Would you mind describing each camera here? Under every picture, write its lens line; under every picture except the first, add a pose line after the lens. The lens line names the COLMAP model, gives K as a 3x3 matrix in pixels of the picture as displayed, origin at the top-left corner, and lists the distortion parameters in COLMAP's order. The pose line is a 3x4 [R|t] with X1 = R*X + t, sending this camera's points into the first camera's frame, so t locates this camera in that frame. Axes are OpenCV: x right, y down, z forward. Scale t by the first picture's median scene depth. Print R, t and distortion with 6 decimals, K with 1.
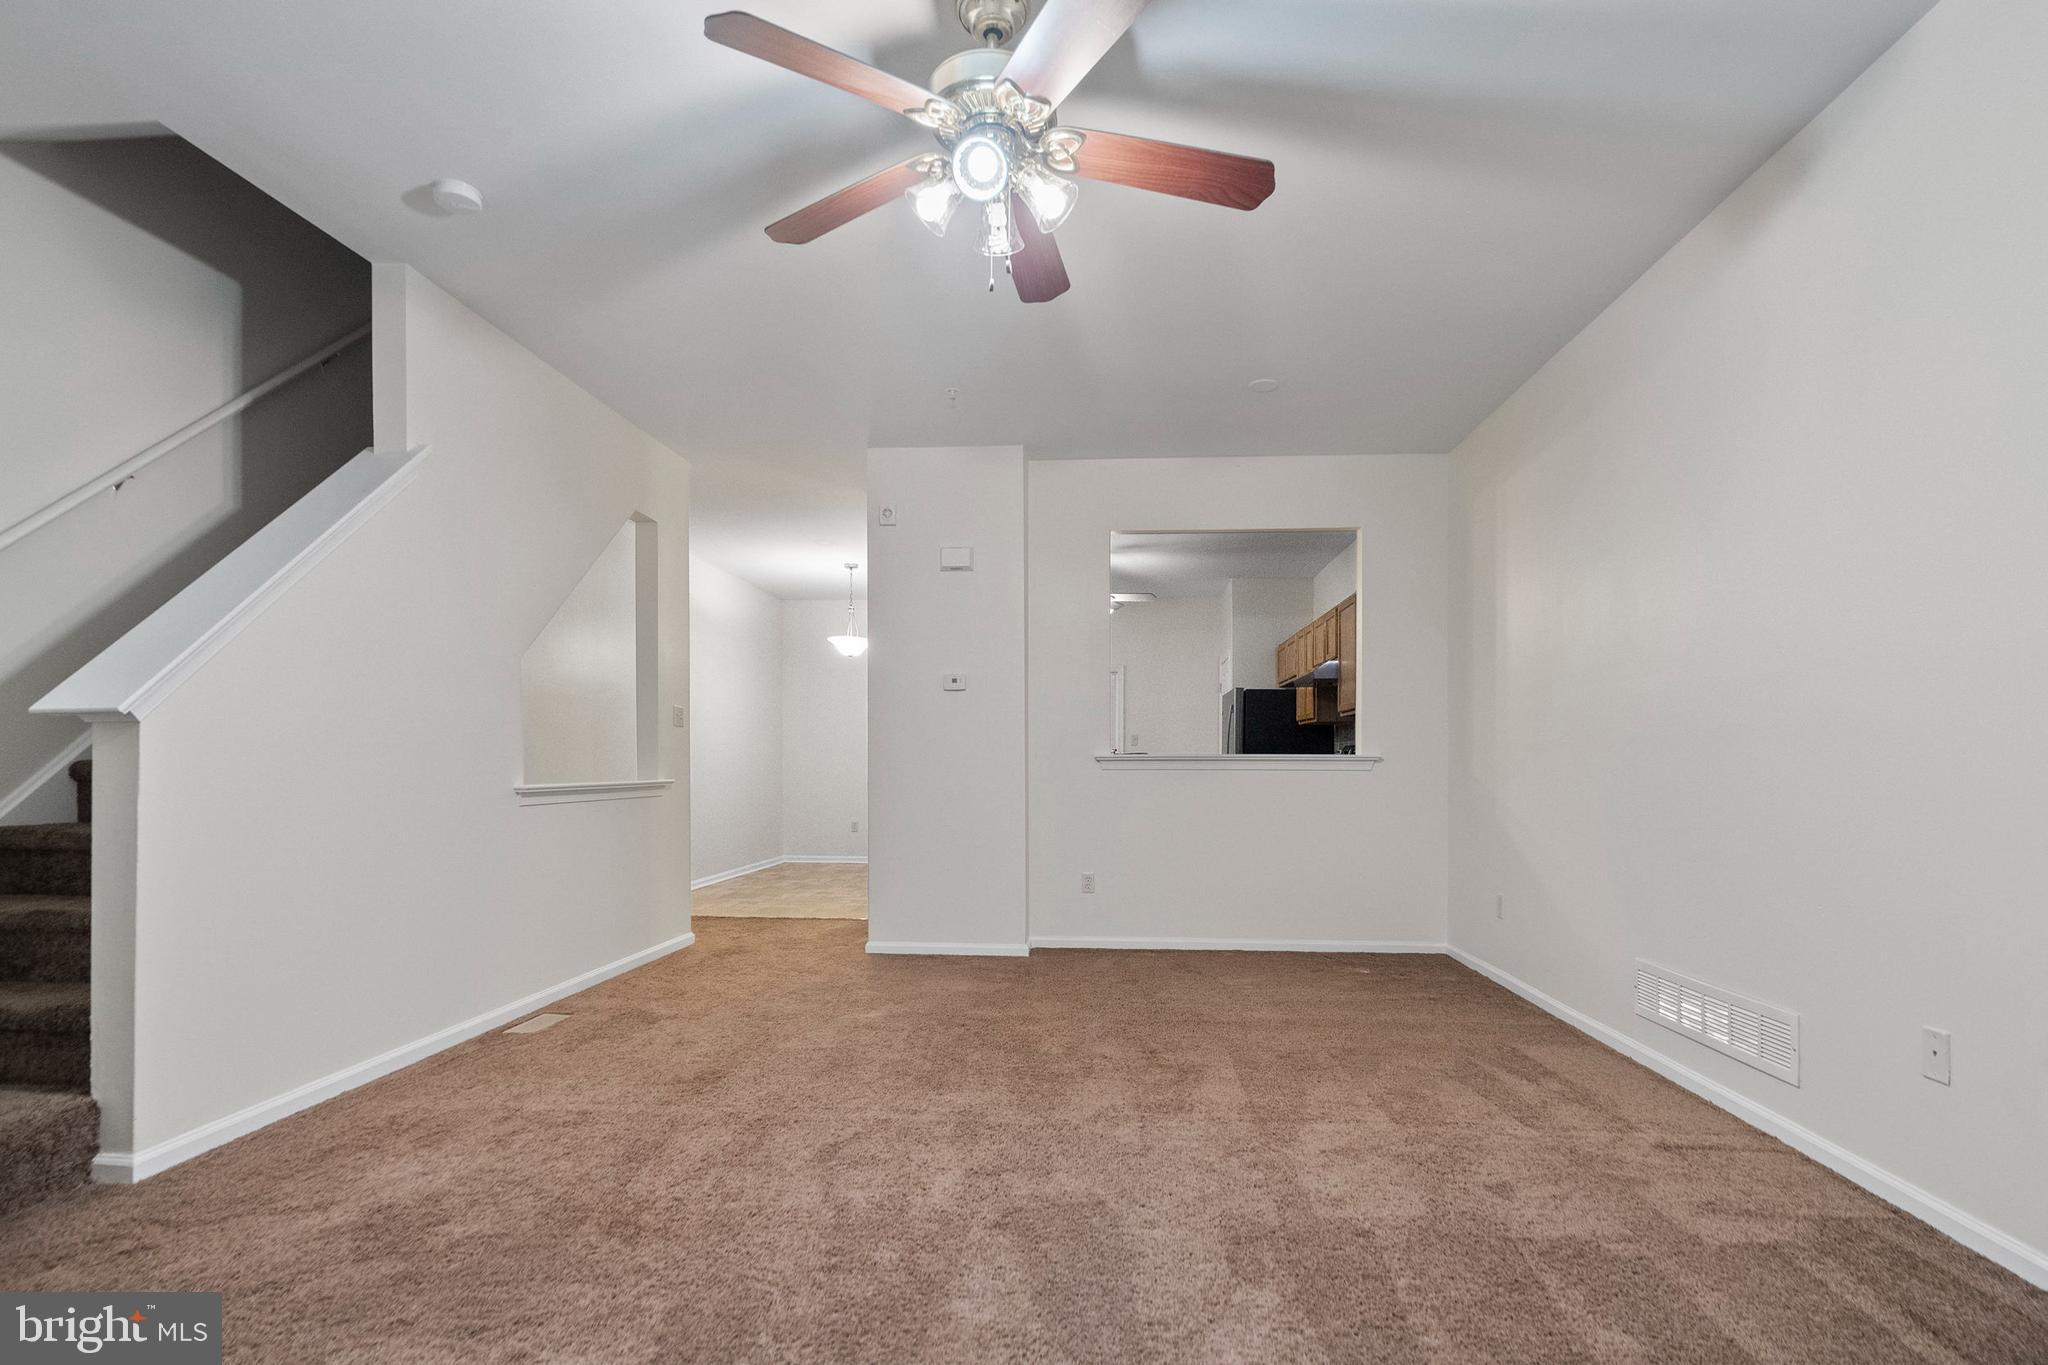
lens RADIAL K [[961.5, 0, 1027.1], [0, 961.5, 766.5], [0, 0, 1]] dist [0.000443, 0.000232]
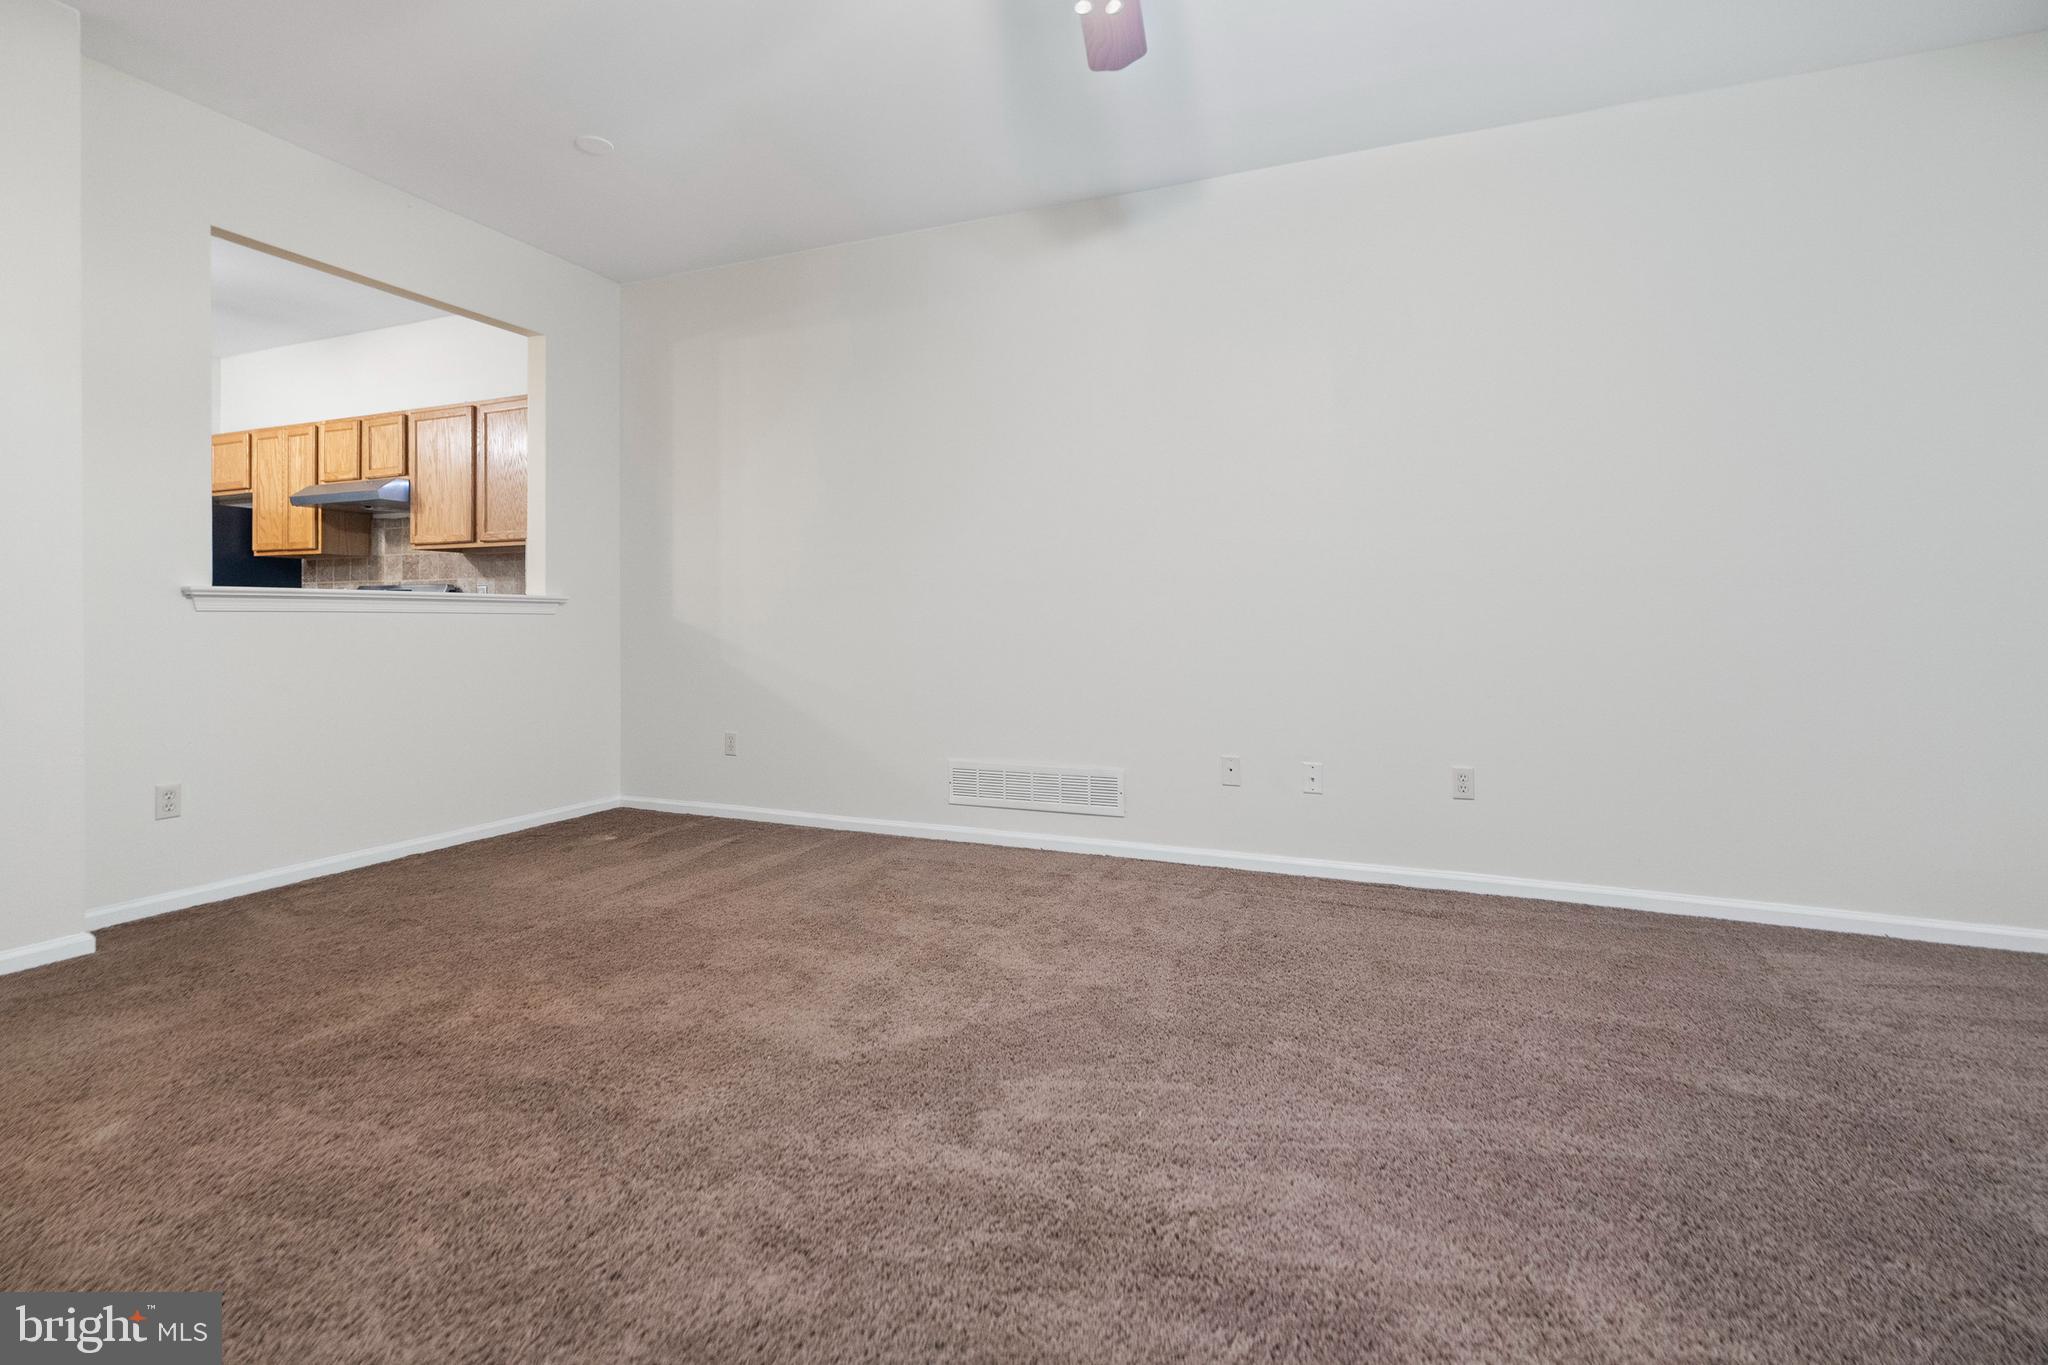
lens RADIAL K [[950.4, 0, 1024.2], [0, 950.4, 623.2], [0, 0, 1]] dist [-0.004027, 0.000068]
pose [[0.332976, -0.005135, 0.942921, -0.471214], [0.003881, 0.999984, 0.004076, 0.015424], [-0.942927, 0.002302, 0.332991, 0.461166]]
